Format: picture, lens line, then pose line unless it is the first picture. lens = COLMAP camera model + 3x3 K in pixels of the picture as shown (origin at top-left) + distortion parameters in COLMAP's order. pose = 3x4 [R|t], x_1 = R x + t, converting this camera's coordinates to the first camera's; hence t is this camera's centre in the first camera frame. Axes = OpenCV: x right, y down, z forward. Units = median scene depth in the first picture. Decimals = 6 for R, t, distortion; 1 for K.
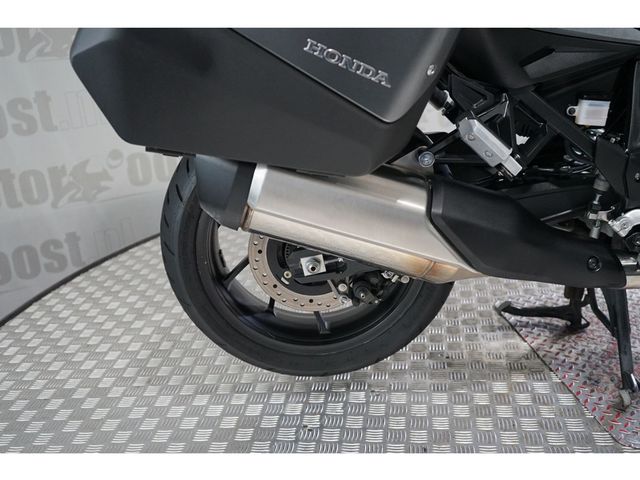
lens RADIAL K [[688.8, 0, 319.0], [0, 688.8, 241.9], [0, 0, 1]] dist [0.009694, 0.000000]
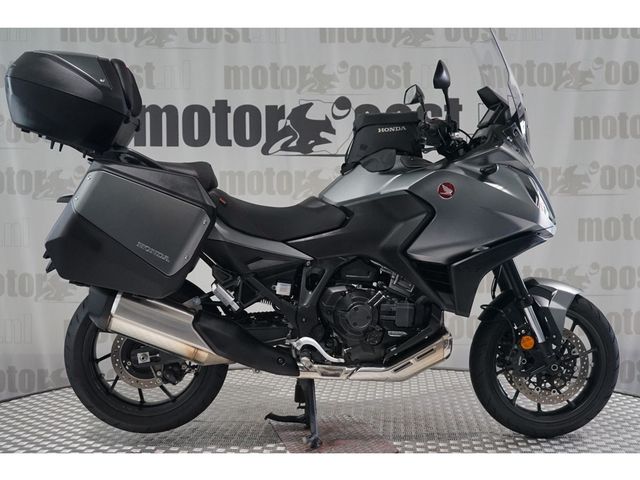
lens RADIAL K [[875.5, 0, 324.6], [0, 875.5, 238.8], [0, 0, 1]] dist [-0.005126, 0.000000]
pose [[0.995325, 0.068970, 0.067617, 0.330894], [-0.042585, 0.941717, -0.333701, 0.555146], [-0.086692, 0.329261, 0.940251, -1.573996]]
